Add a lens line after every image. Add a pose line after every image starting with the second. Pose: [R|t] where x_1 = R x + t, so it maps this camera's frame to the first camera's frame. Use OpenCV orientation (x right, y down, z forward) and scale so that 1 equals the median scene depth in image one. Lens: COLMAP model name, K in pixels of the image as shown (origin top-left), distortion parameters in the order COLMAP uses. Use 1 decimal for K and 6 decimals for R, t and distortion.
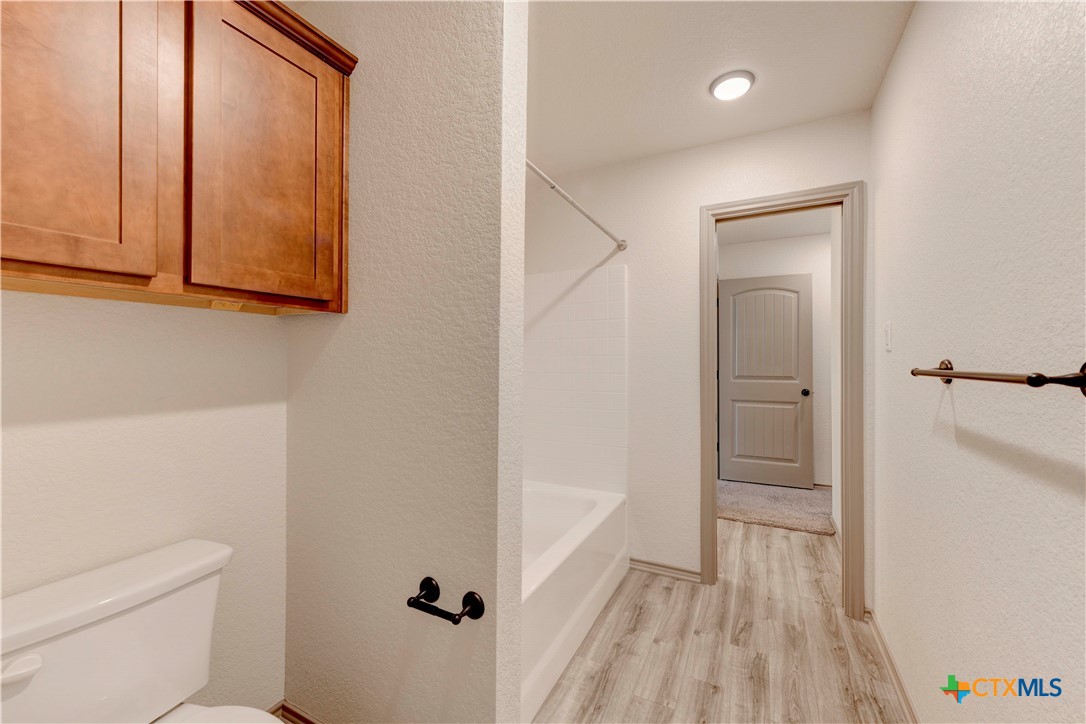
lens RADIAL K [[426.4, 0, 549.9], [0, 426.4, 359.6], [0, 0, 1]] dist [0.002572, -0.000103]
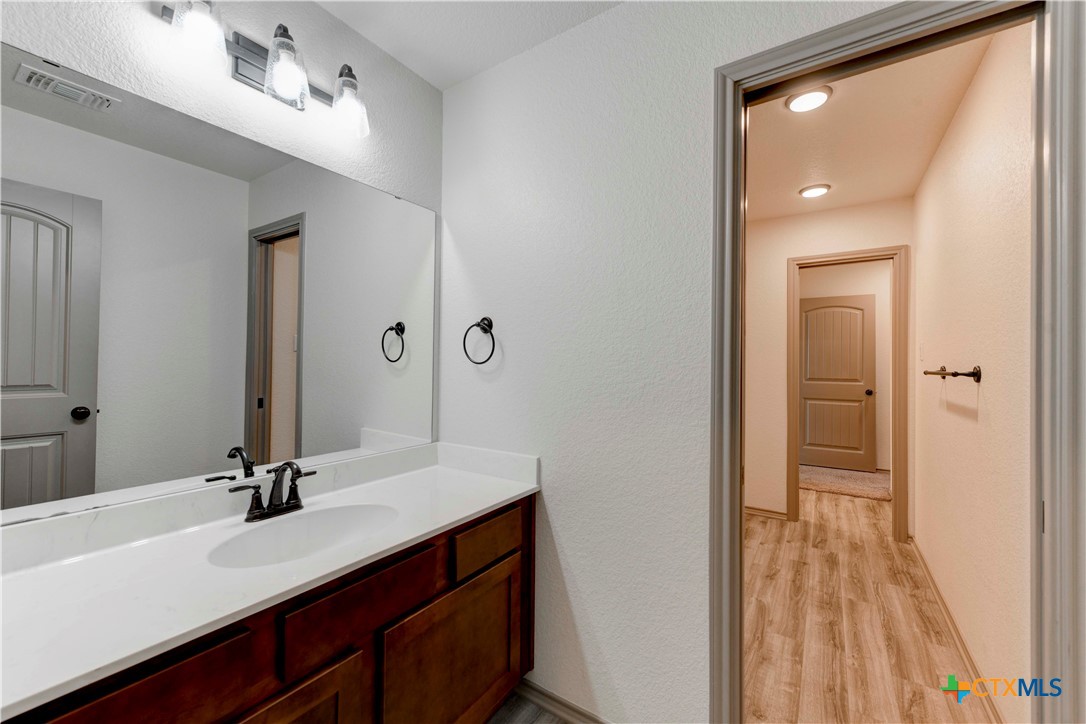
lens RADIAL K [[426.4, 0, 549.9], [0, 426.4, 359.6], [0, 0, 1]] dist [0.002572, -0.000103]
pose [[0.993684, 0.007865, -0.111941, -0.307862], [-0.008715, 0.999937, -0.007102, 0.000251], [0.111878, 0.008033, 0.993689, -0.566404]]
